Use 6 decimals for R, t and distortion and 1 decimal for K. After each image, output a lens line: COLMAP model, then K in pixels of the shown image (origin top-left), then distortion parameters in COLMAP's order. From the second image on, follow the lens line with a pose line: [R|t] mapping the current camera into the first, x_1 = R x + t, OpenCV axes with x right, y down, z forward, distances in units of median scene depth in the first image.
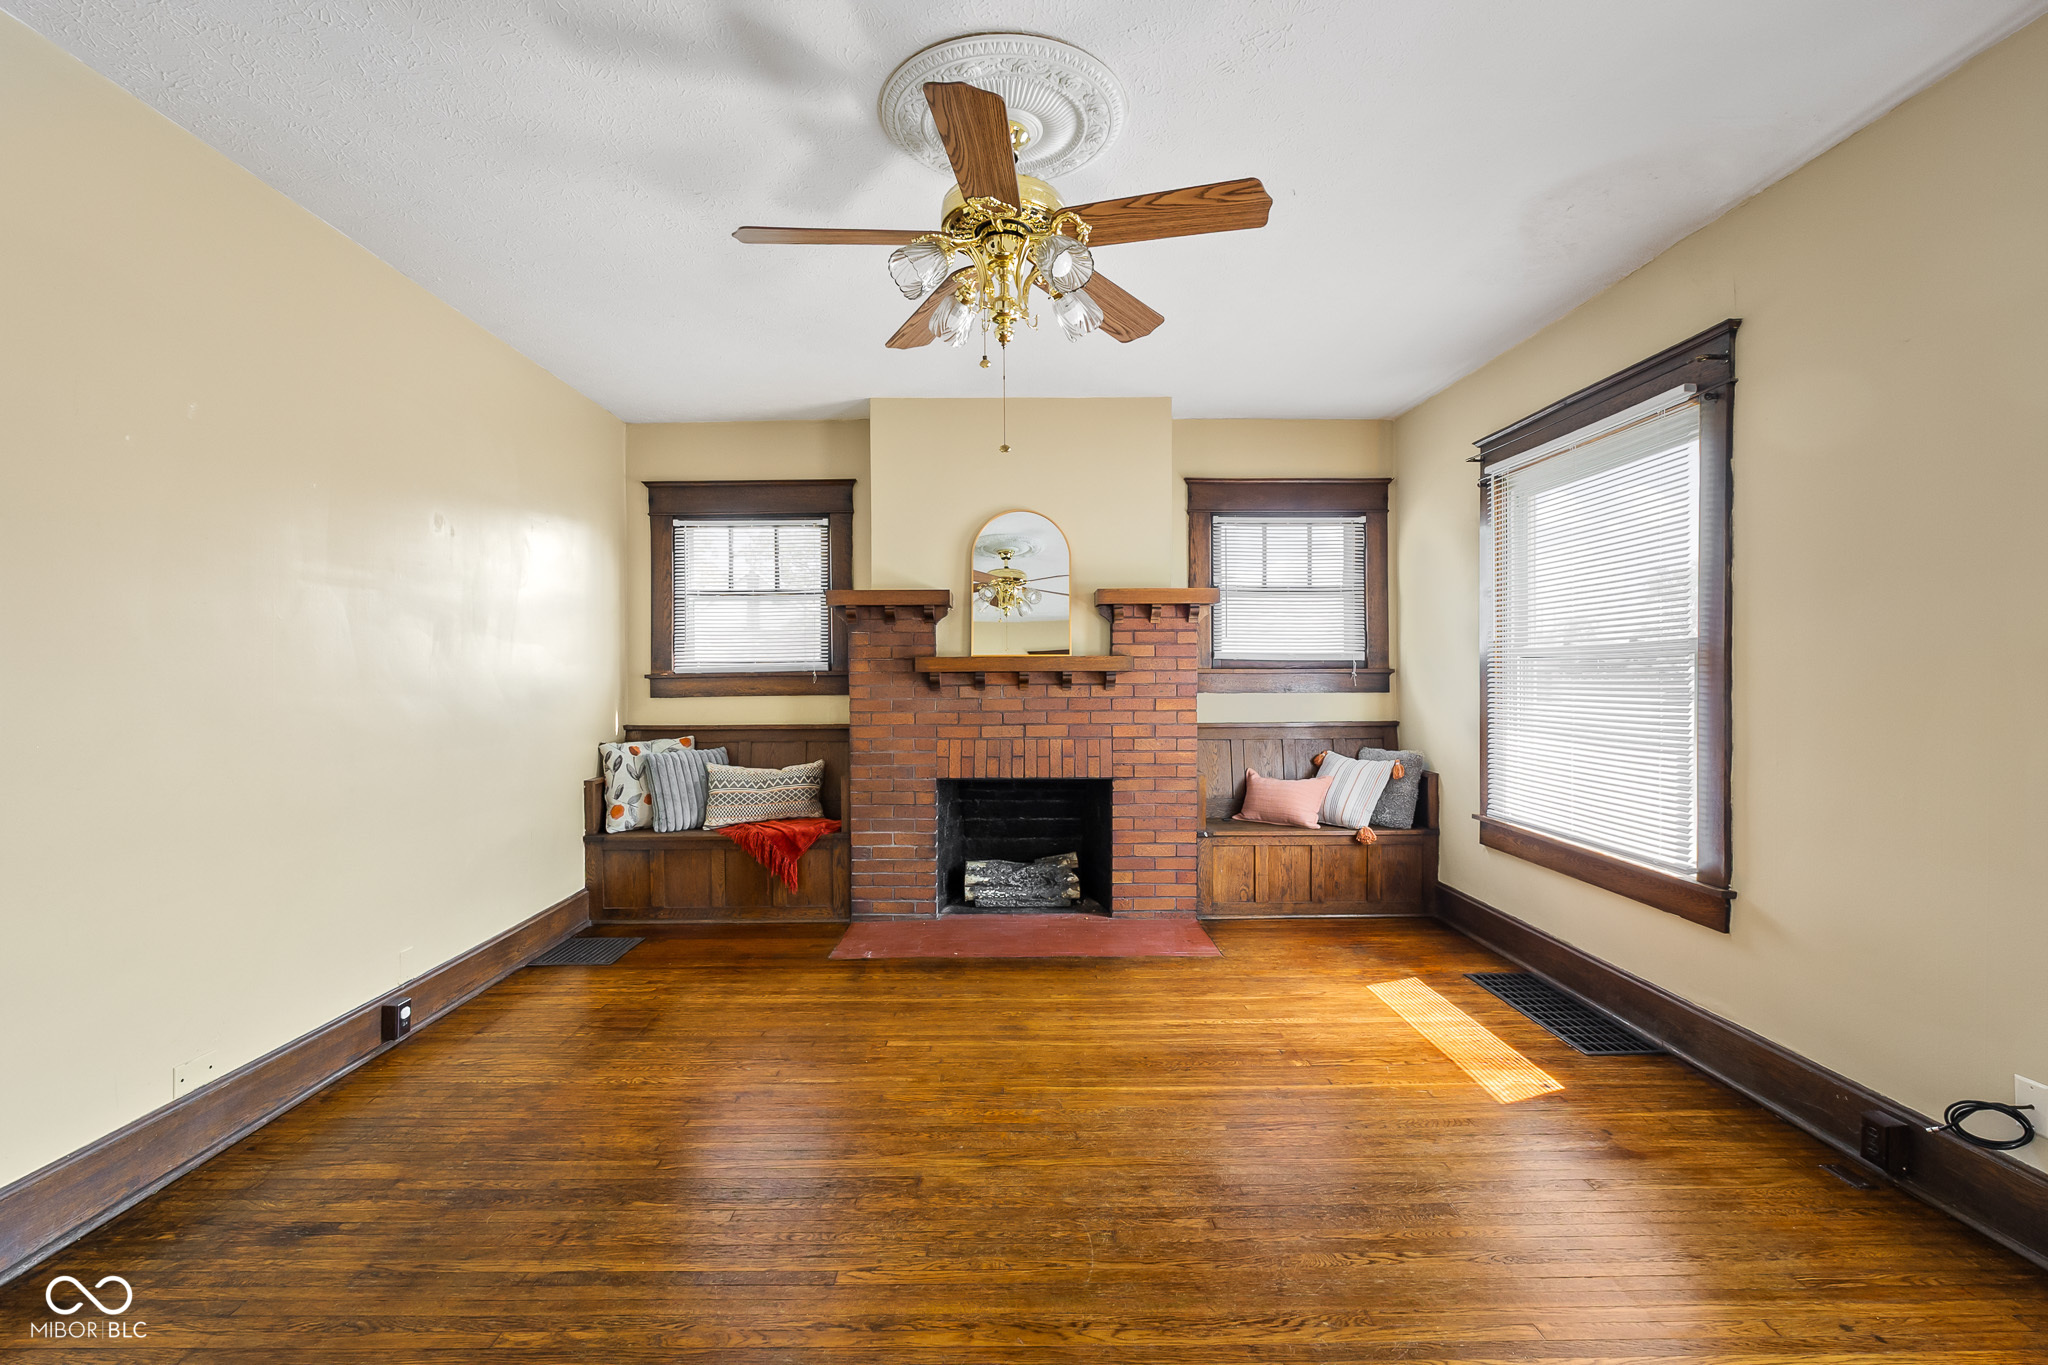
lens RADIAL K [[911.4, 0, 1024.0], [0, 911.4, 682.5], [0, 0, 1]] dist [-0.001137, 0.000305]
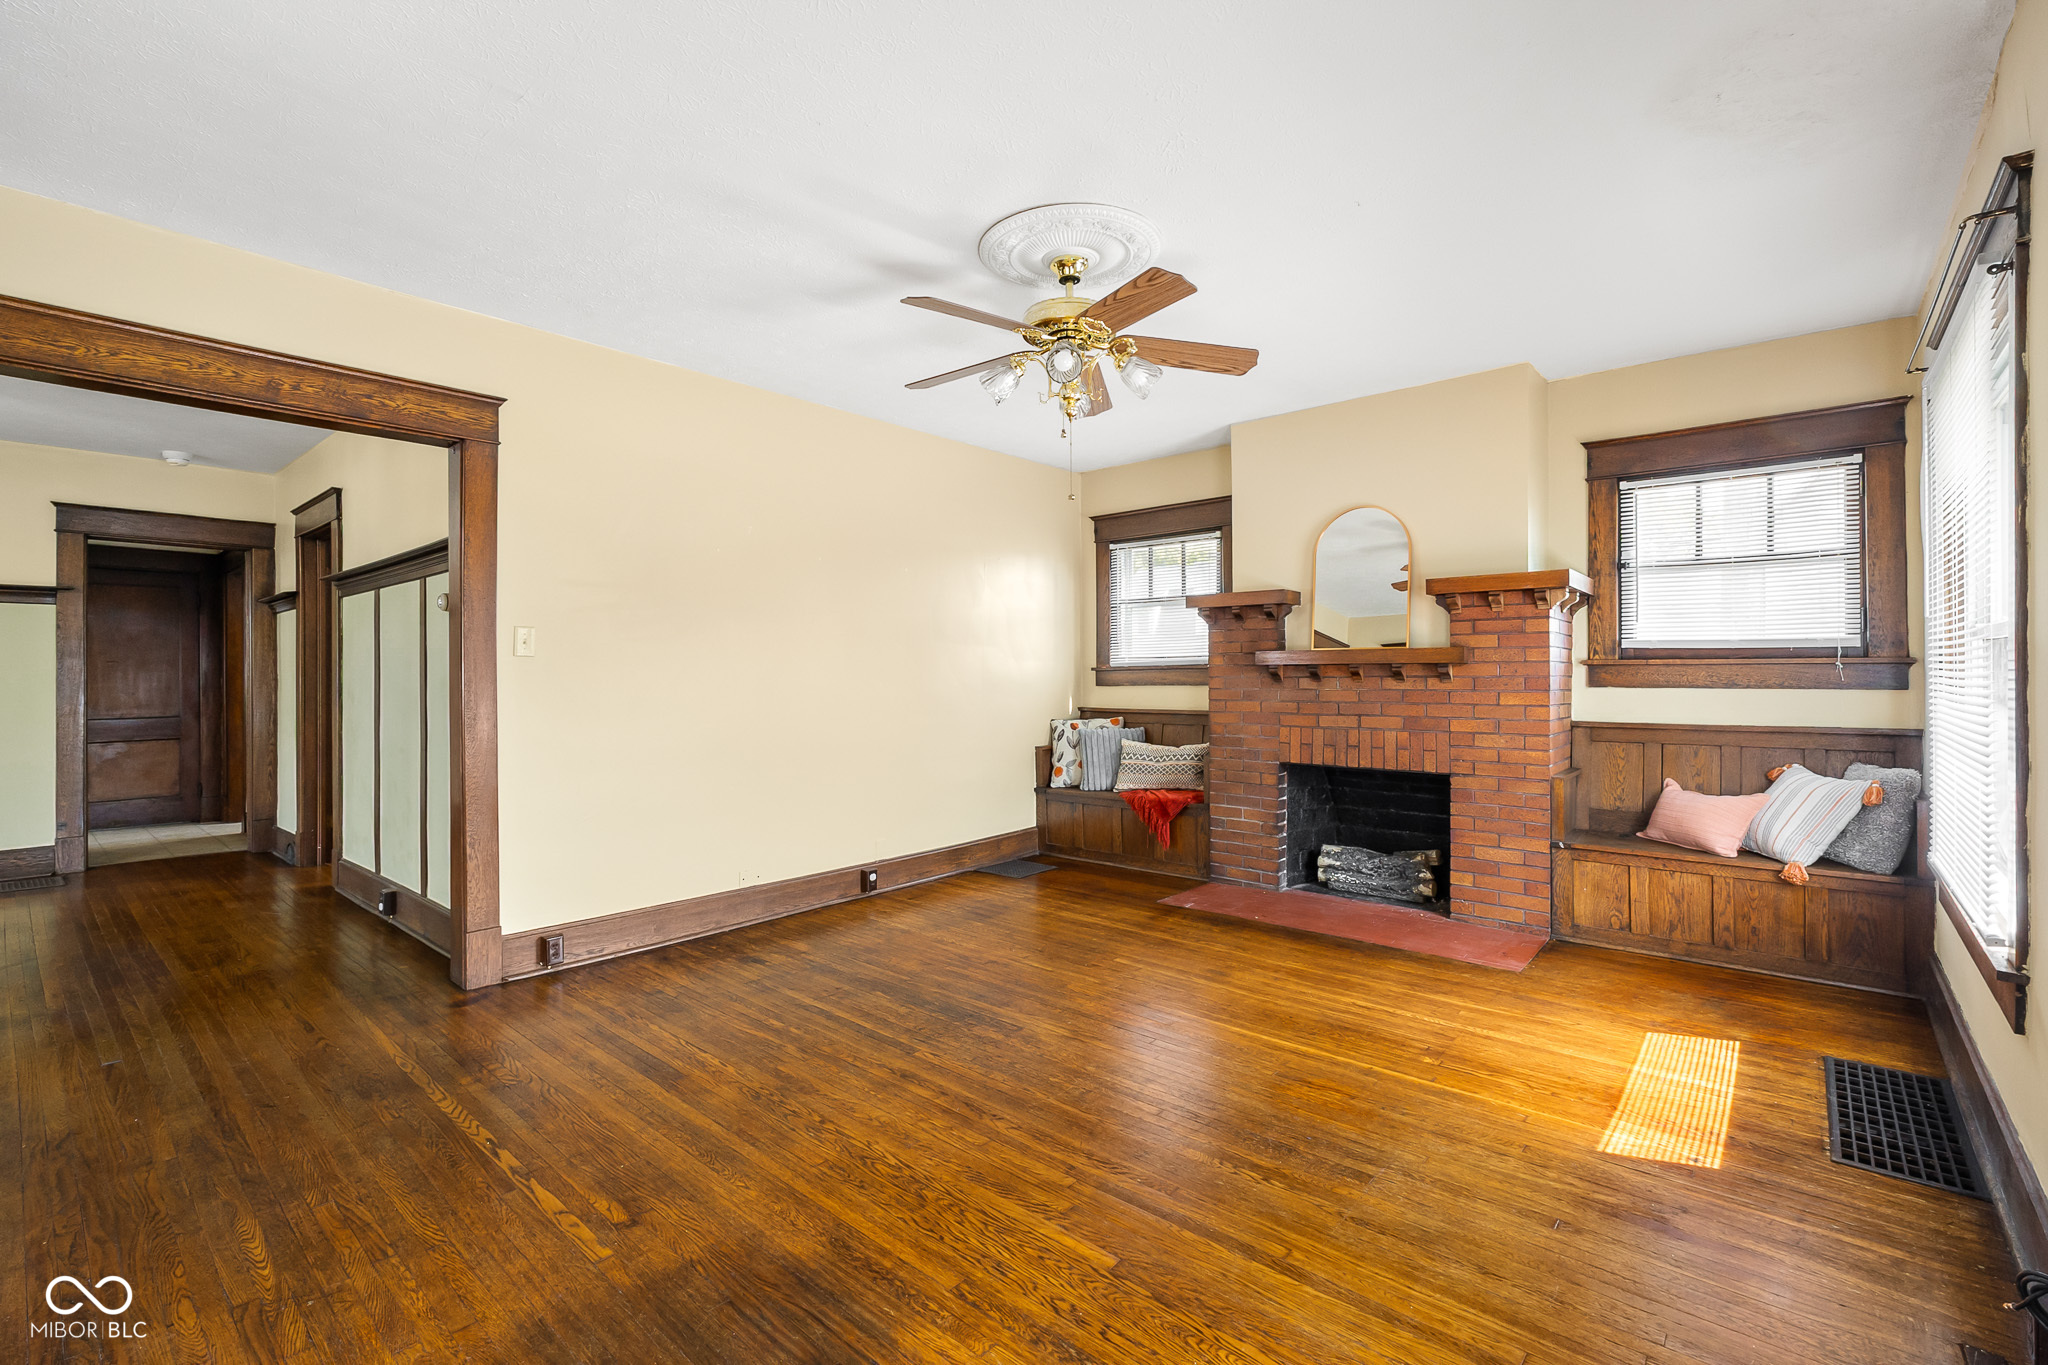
lens RADIAL K [[916.8, 0, 1025.4], [0, 916.8, 672.9], [0, 0, 1]] dist [0.001373, 0.000356]
pose [[0.741931, 0.001016, -0.670476, 0.412801], [-0.003756, 0.999989, -0.002642, 0.002405], [0.670466, 0.004479, 0.741927, -0.019145]]
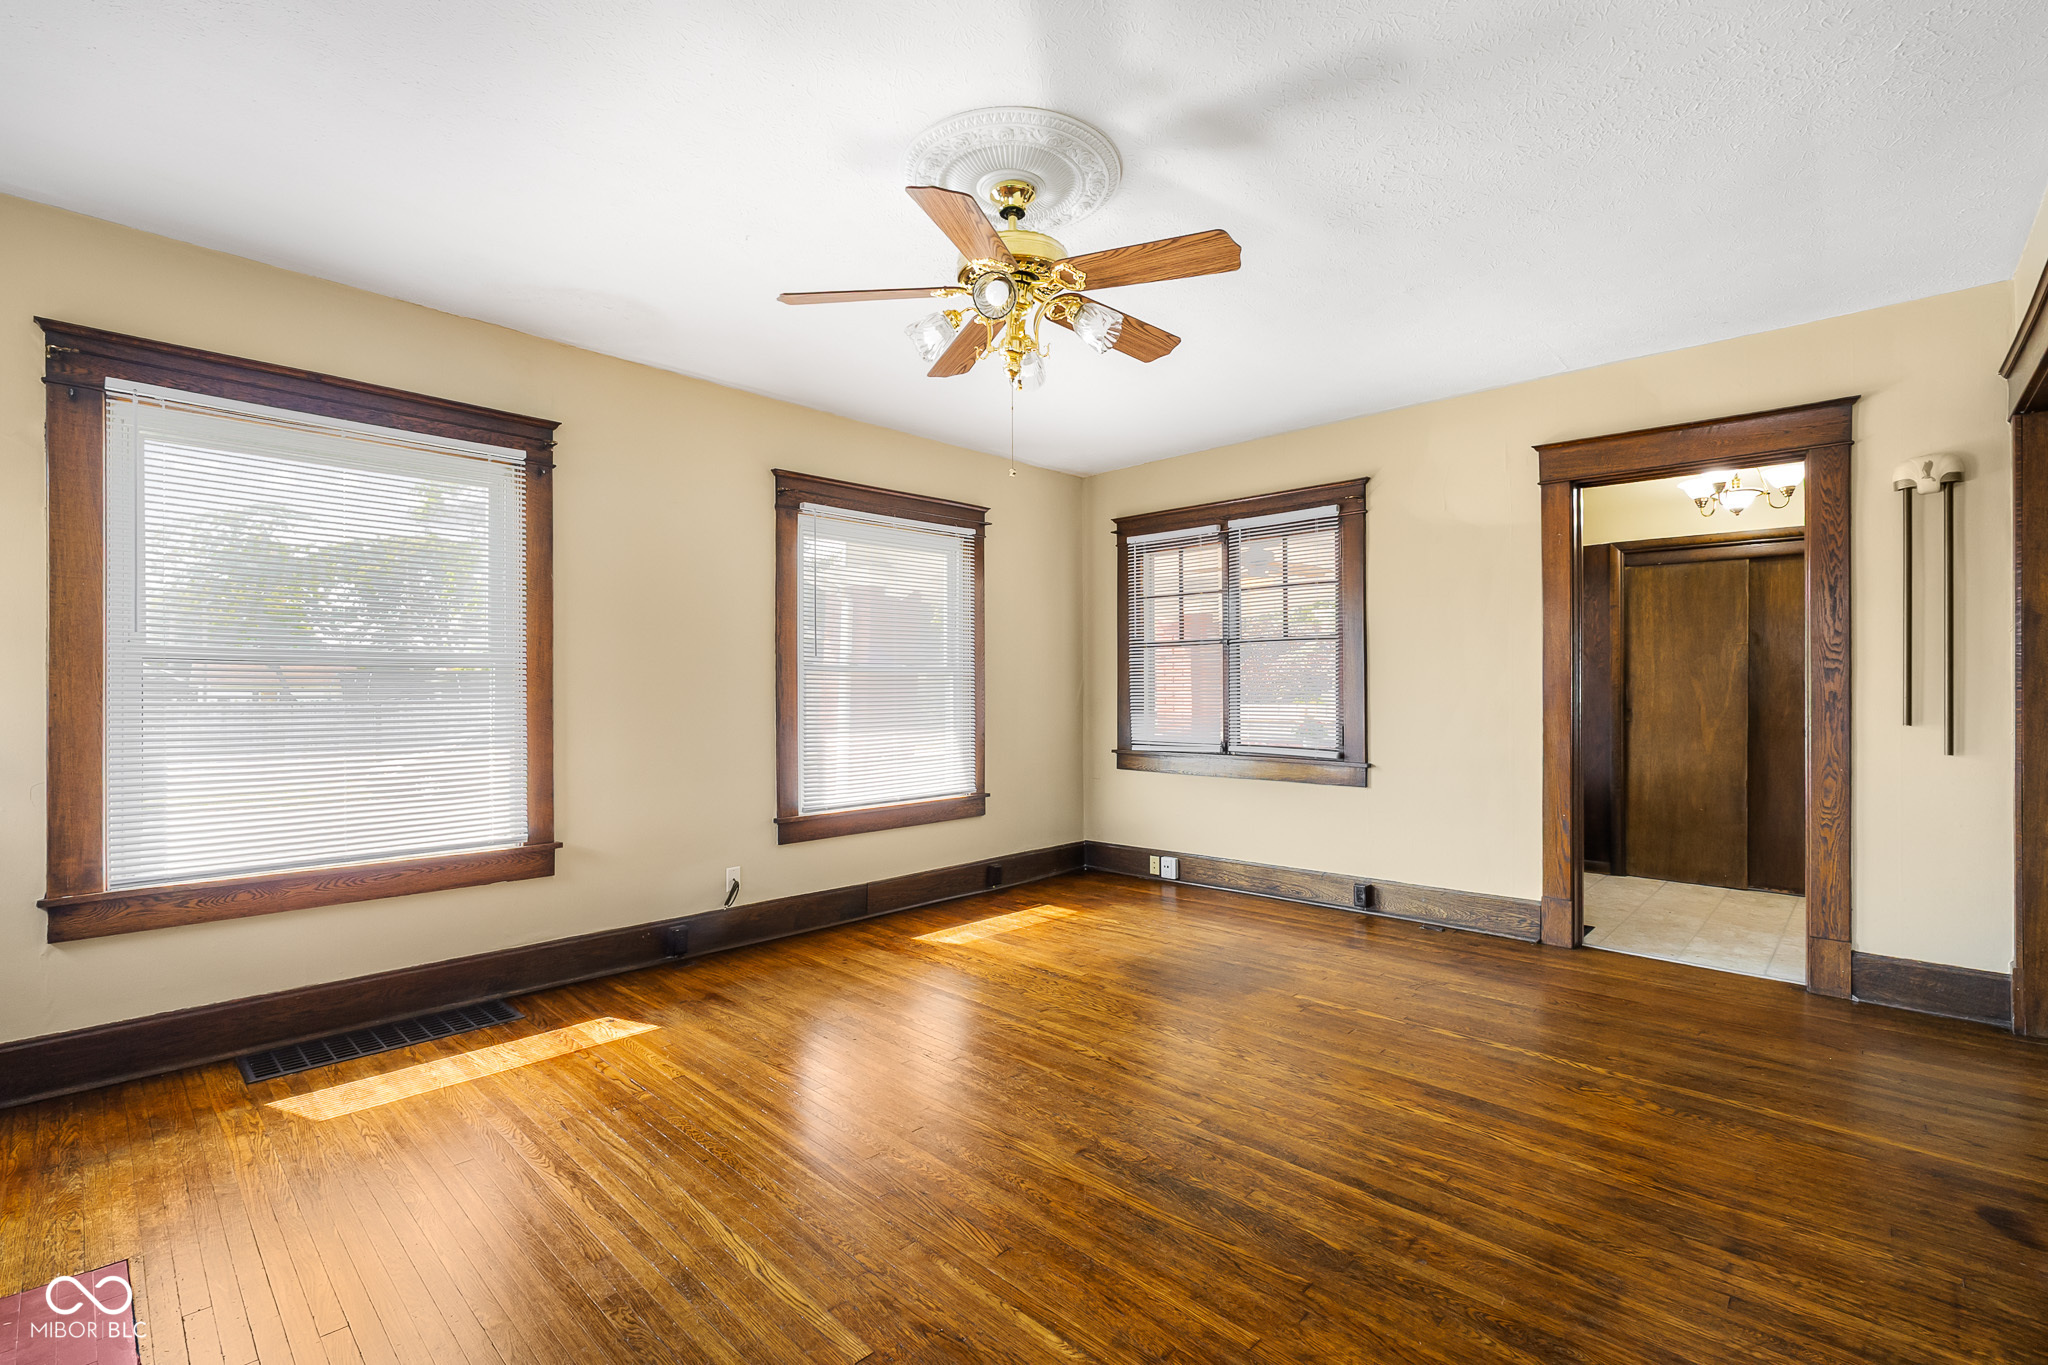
lens RADIAL K [[900.1, 0, 1027.8], [0, 900.1, 689.0], [0, 0, 1]] dist [0.000054, 0.000023]
pose [[-0.713086, 0.006411, 0.701047, -0.399754], [0.011084, 0.999936, 0.002130, 0.003565], [-0.700989, 0.009290, -0.713112, 0.883085]]
